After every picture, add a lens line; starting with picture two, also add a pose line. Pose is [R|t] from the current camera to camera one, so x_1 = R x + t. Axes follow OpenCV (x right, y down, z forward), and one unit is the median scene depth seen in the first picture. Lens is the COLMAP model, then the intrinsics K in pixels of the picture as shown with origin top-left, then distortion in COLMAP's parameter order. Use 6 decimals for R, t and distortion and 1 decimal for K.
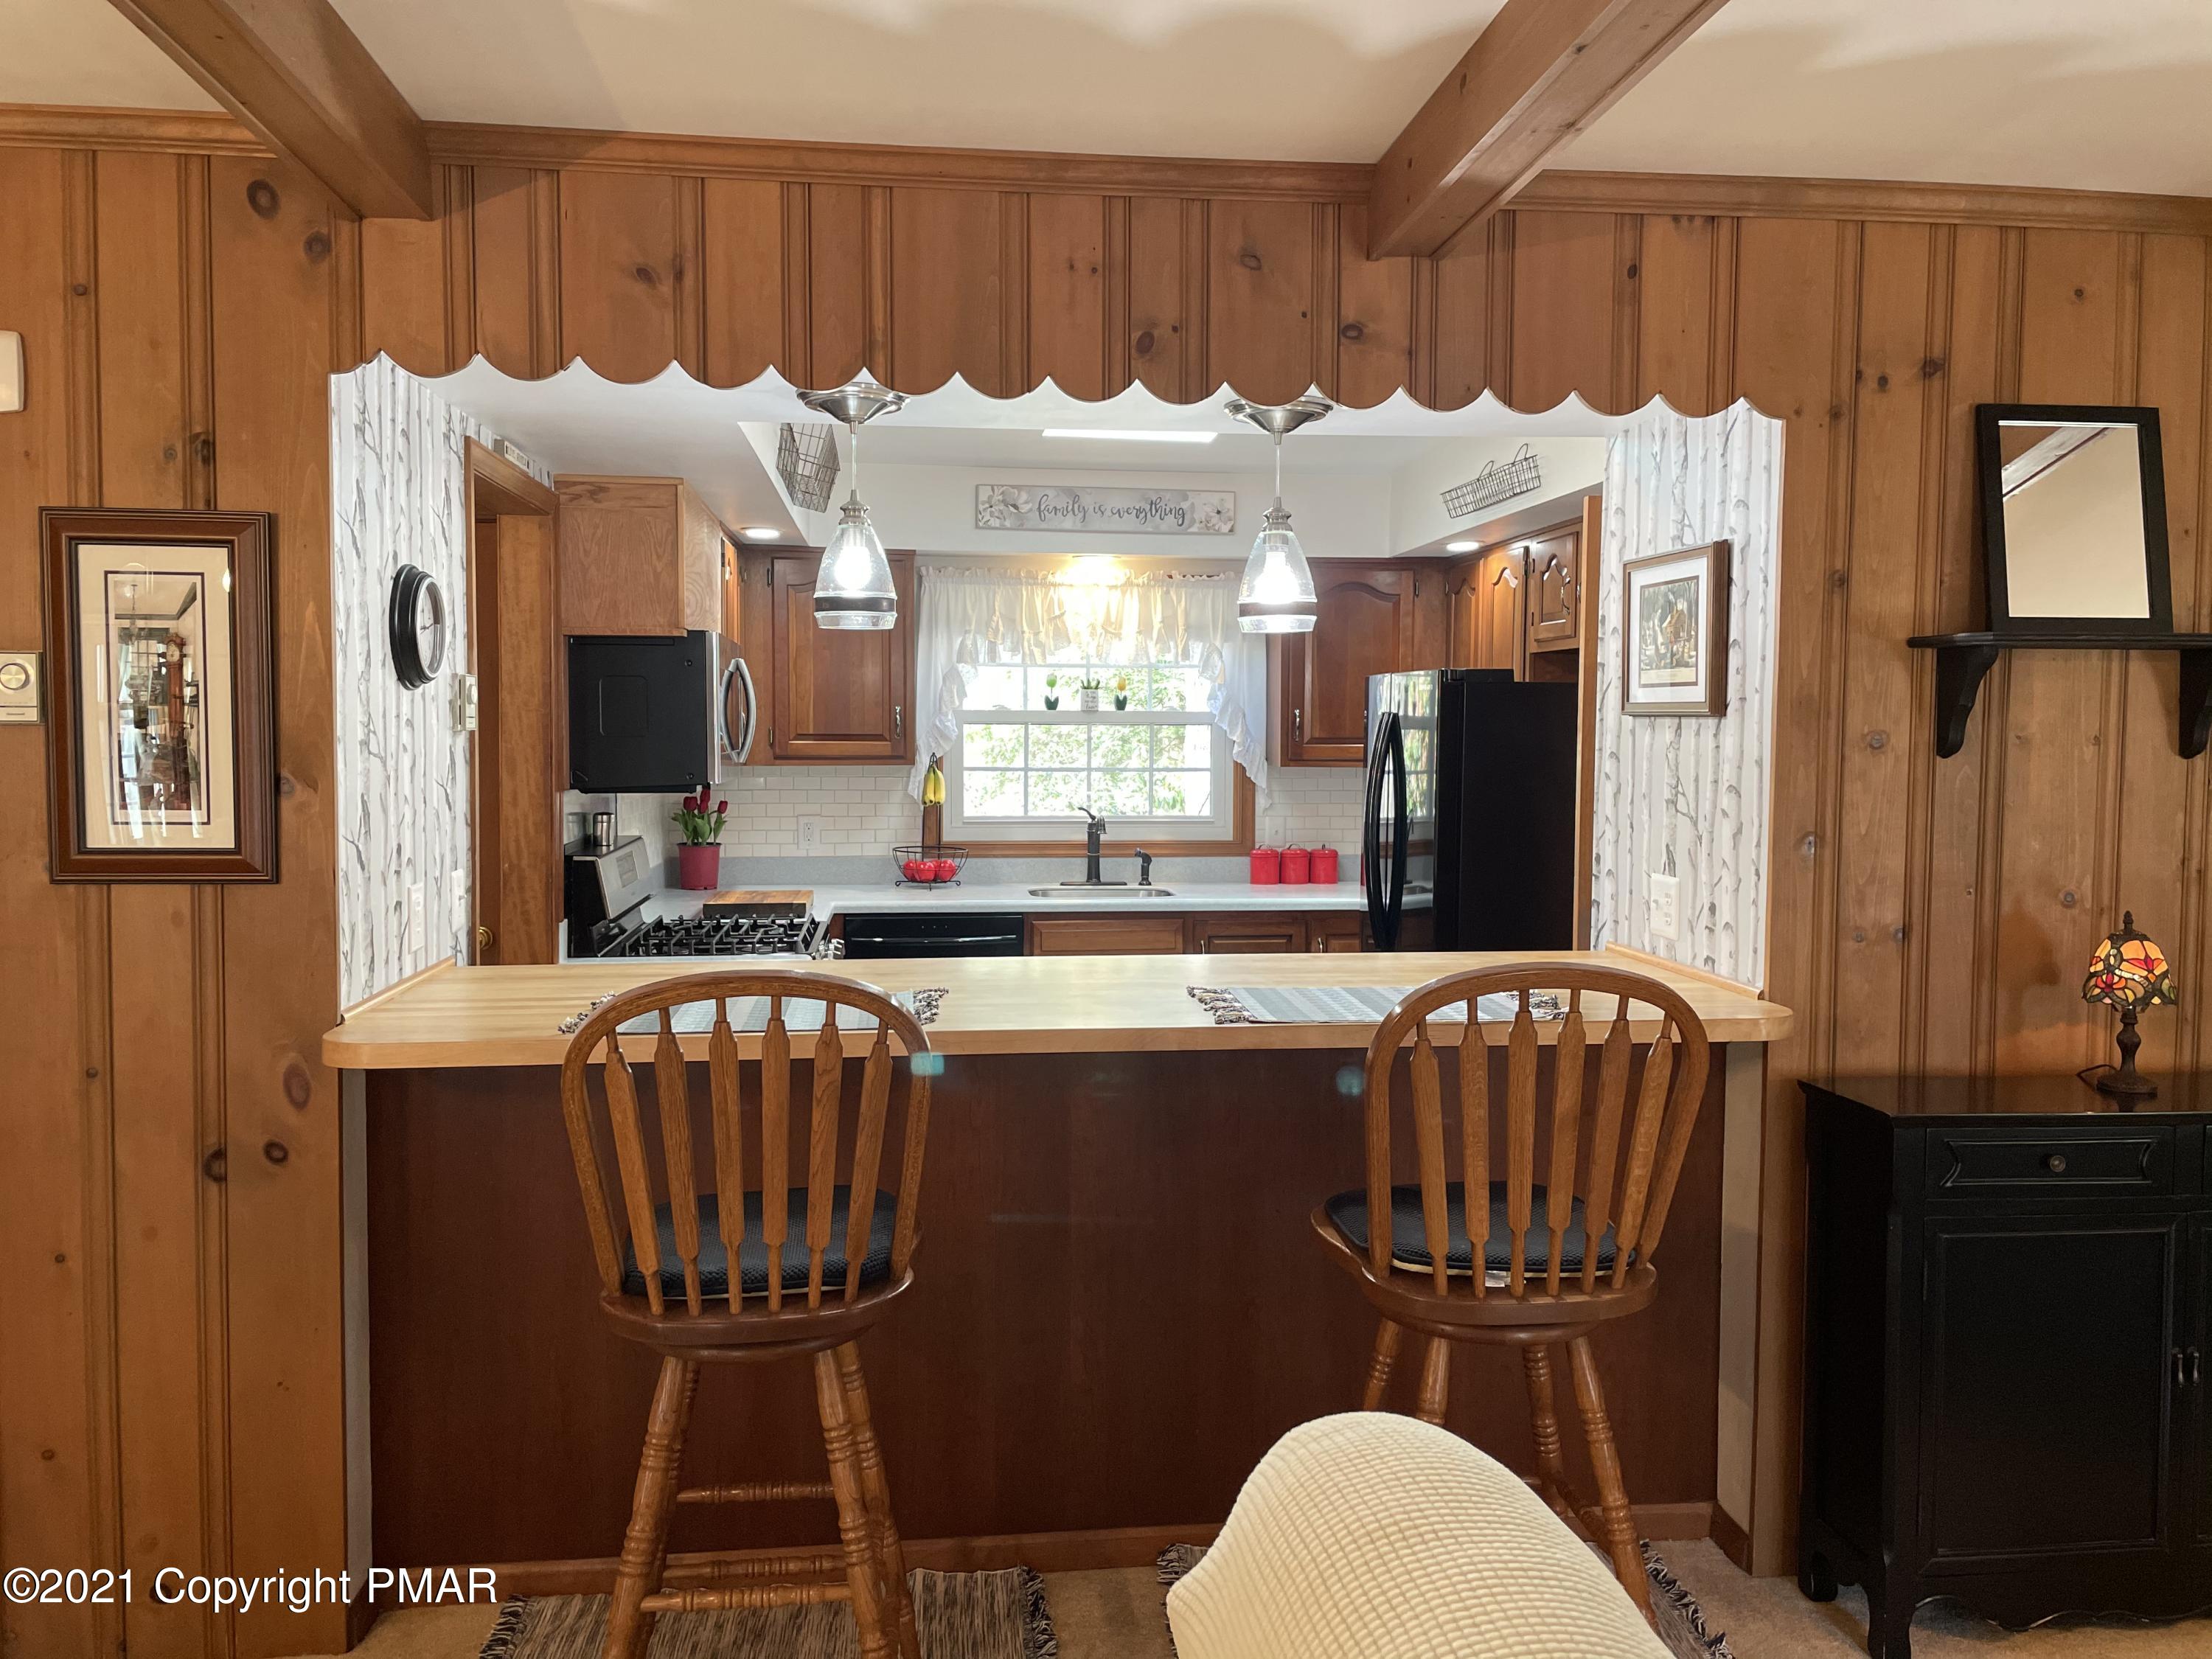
lens RADIAL K [[1646.4, 0, 1109.5], [0, 1646.4, 821.0], [0, 0, 1]] dist [0.082482, -0.136897]
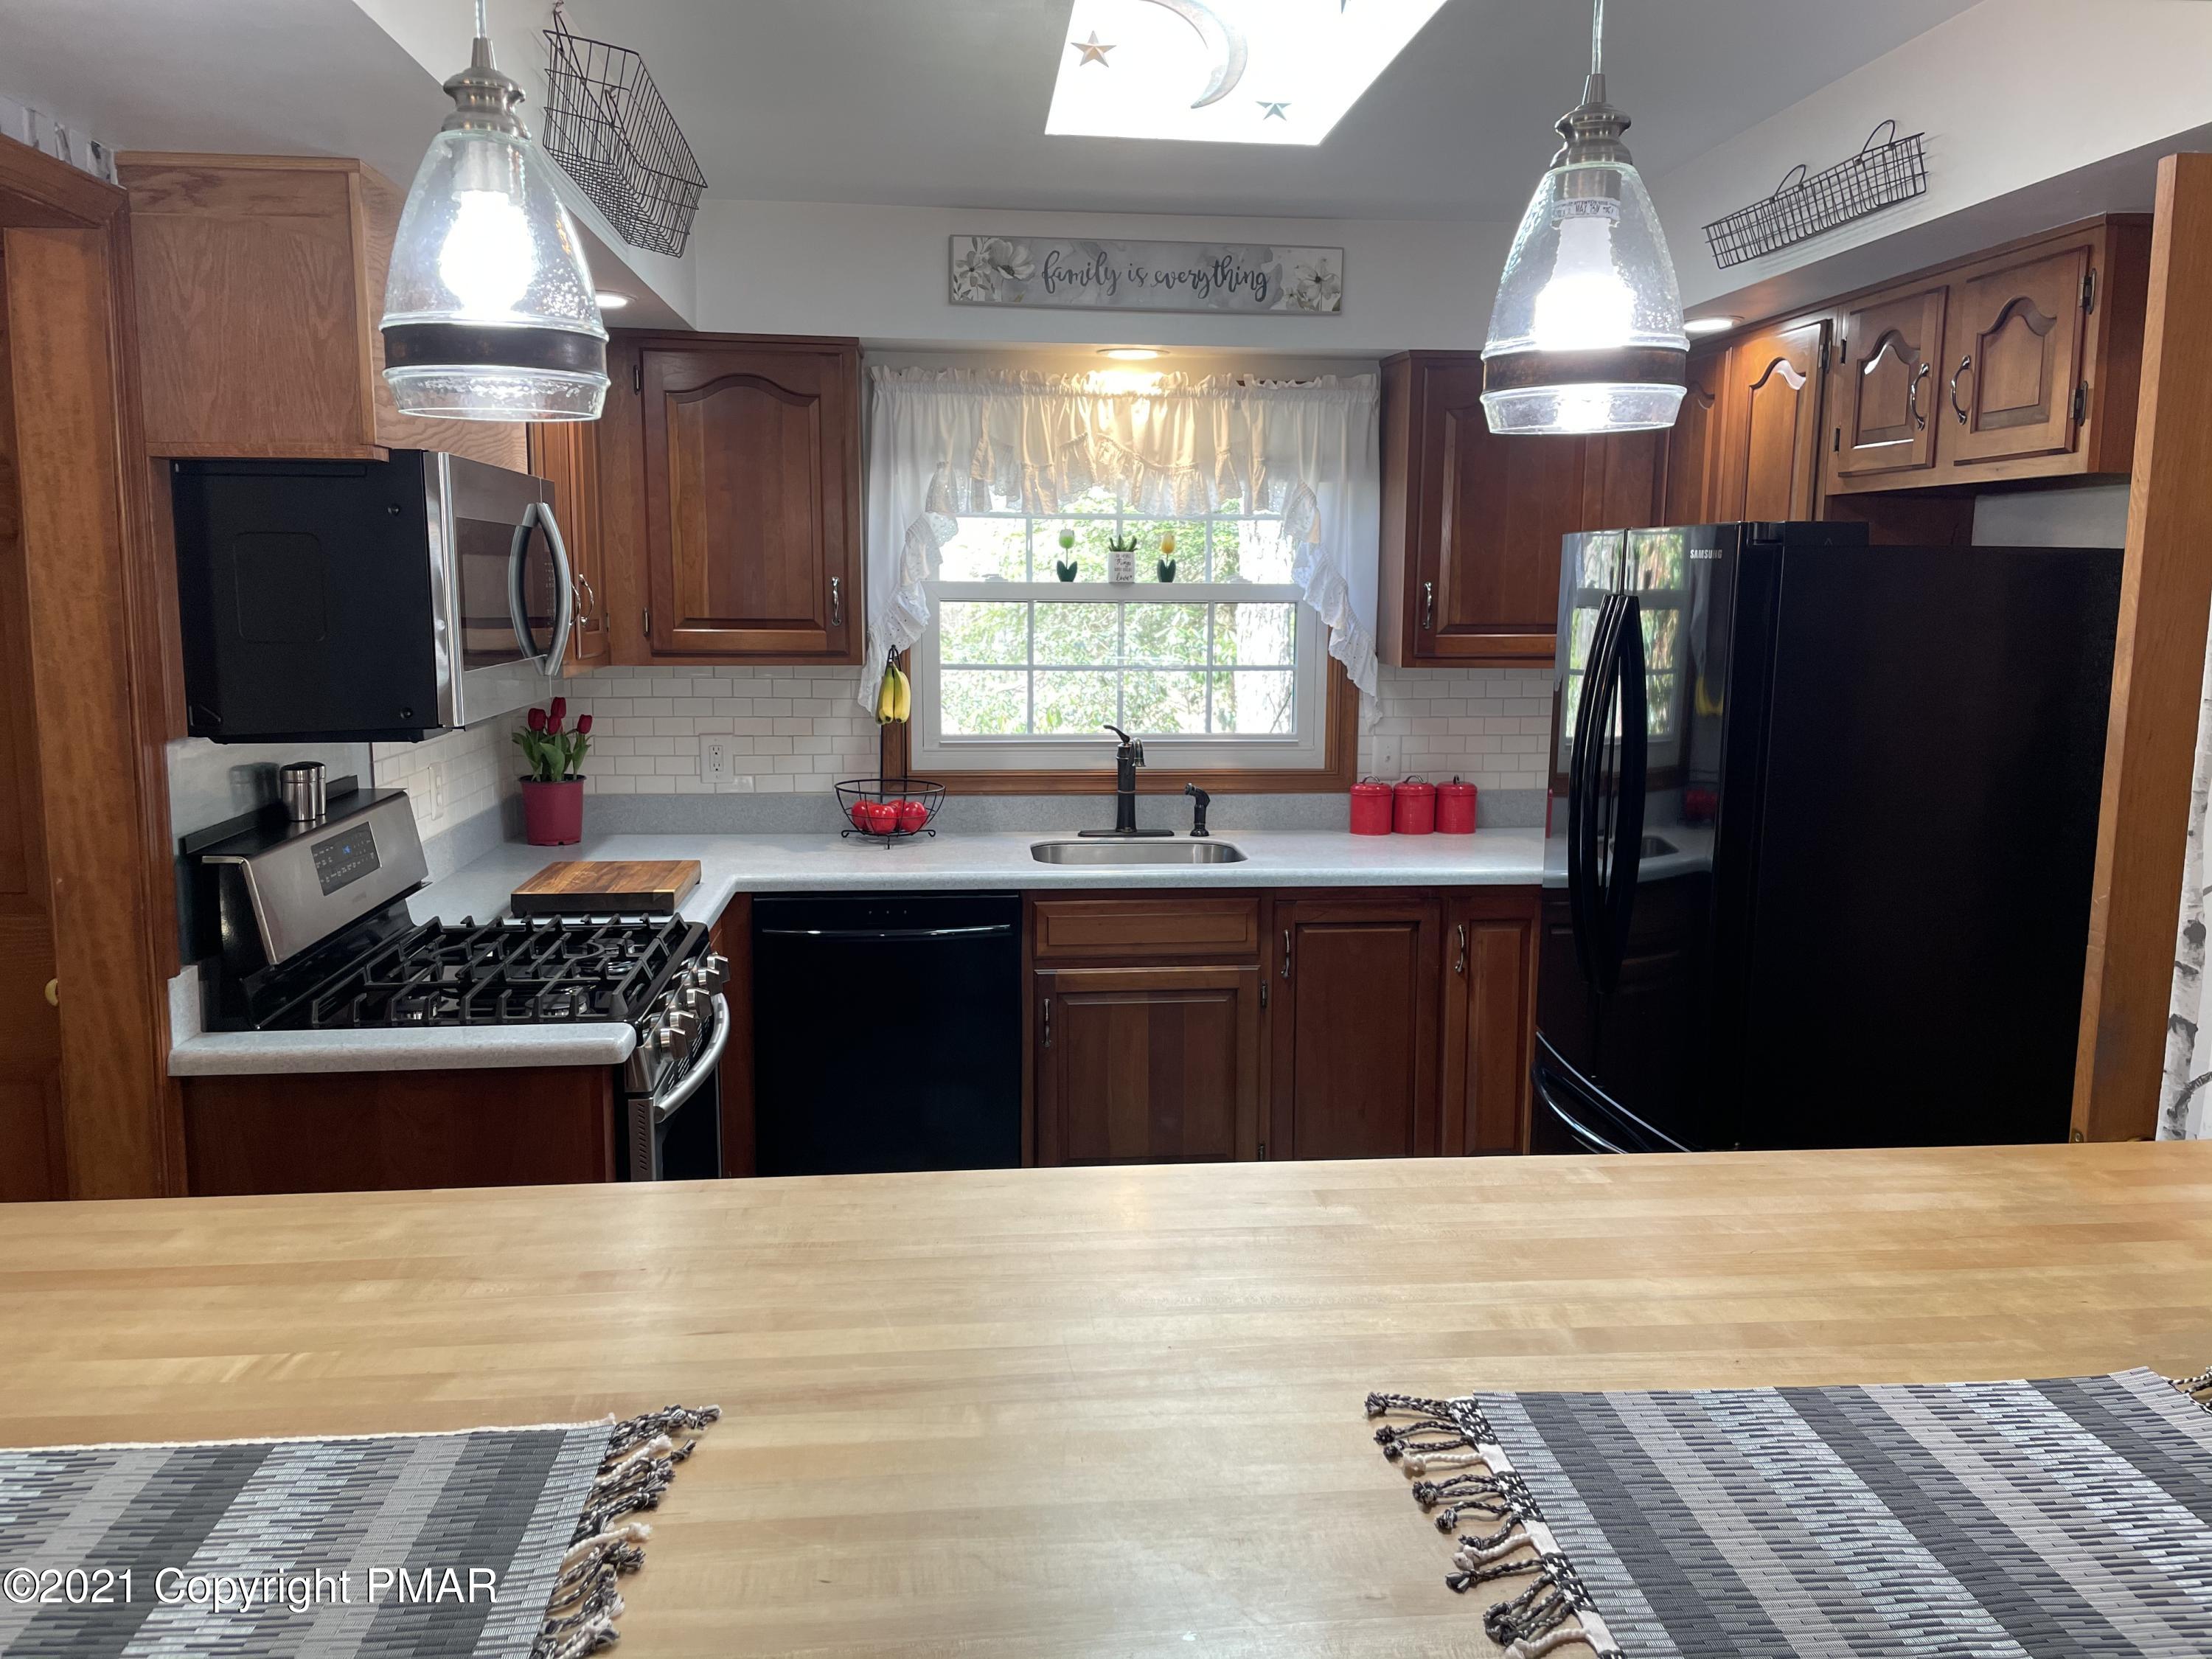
lens RADIAL K [[1646.4, 0, 1109.5], [0, 1646.4, 821.0], [0, 0, 1]] dist [0.082482, -0.136897]
pose [[0.999757, 0.005143, -0.021448, -0.001813], [-0.003242, 0.996135, 0.087777, -0.029213], [0.021817, -0.087686, 0.995909, 0.313820]]
